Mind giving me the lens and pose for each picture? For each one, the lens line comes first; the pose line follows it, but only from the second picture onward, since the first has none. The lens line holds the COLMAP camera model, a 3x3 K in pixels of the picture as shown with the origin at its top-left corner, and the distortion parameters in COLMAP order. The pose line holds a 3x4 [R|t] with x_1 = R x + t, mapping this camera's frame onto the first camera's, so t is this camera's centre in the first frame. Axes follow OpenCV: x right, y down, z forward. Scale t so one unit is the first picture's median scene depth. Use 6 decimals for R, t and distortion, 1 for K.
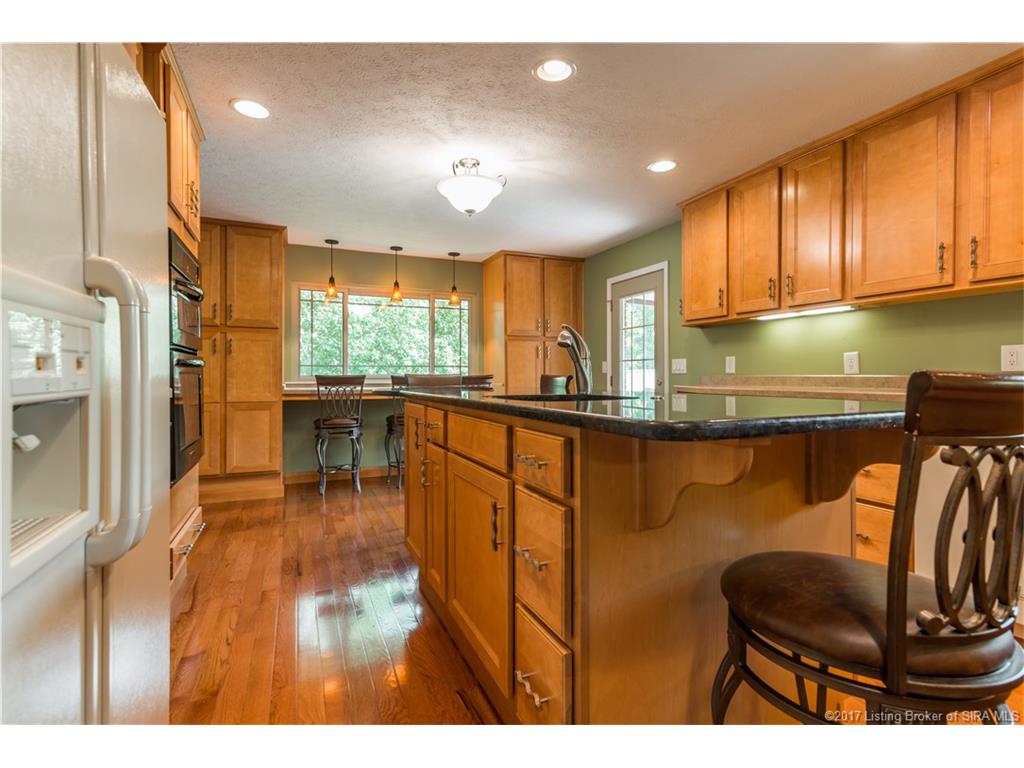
lens RADIAL K [[499.5, 0, 510.1], [0, 499.5, 377.3], [0, 0, 1]] dist [0.012227, 0.000507]
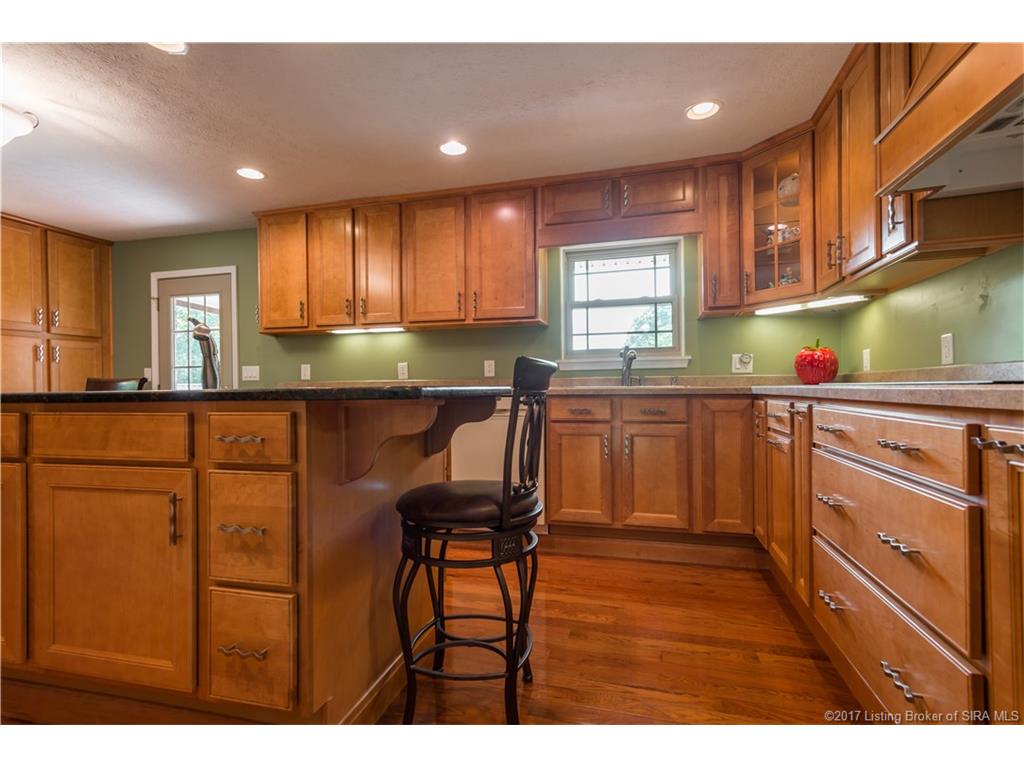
lens RADIAL K [[499.5, 0, 514.3], [0, 499.5, 387.7], [0, 0, 1]] dist [0.012227, 0.000507]
pose [[0.620977, -0.001088, 0.783828, -0.166066], [0.011301, 0.999908, -0.007566, 0.027353], [-0.783748, 0.013556, 0.620931, -0.046454]]
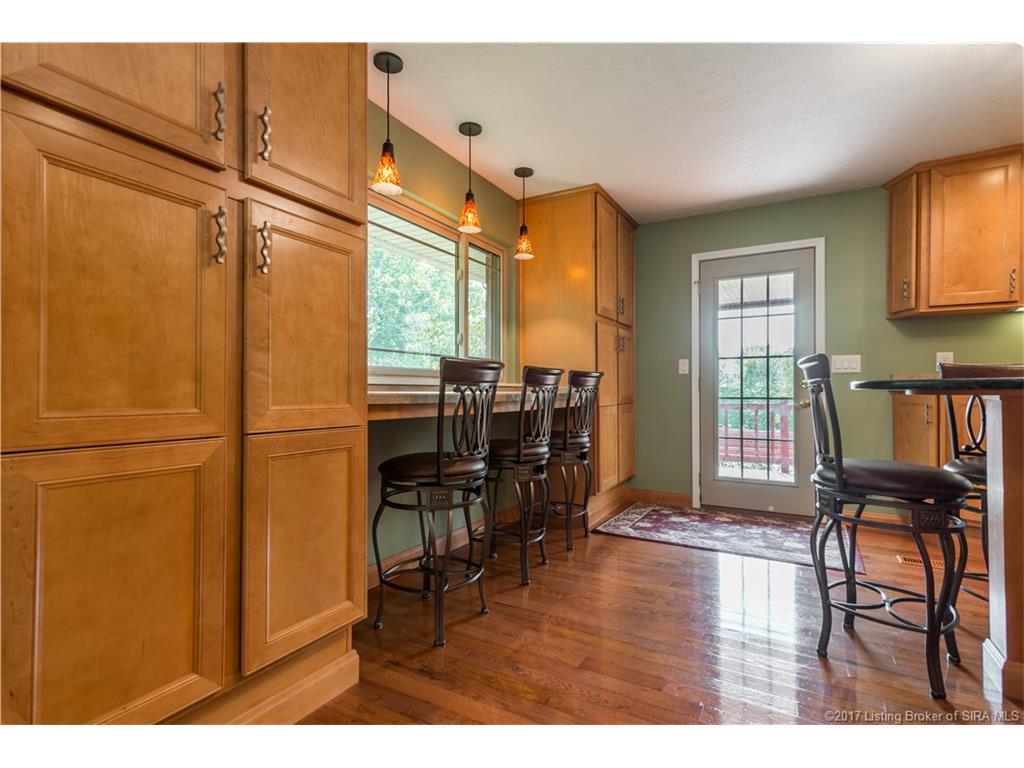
lens RADIAL K [[499.5, 0, 518.6], [0, 499.5, 385.0], [0, 0, 1]] dist [0.012227, 0.000507]
pose [[0.794888, 0.008020, 0.606703, -0.850696], [0.000517, 0.999903, -0.013895, 0.034832], [-0.606756, 0.011359, 0.794807, 0.922887]]
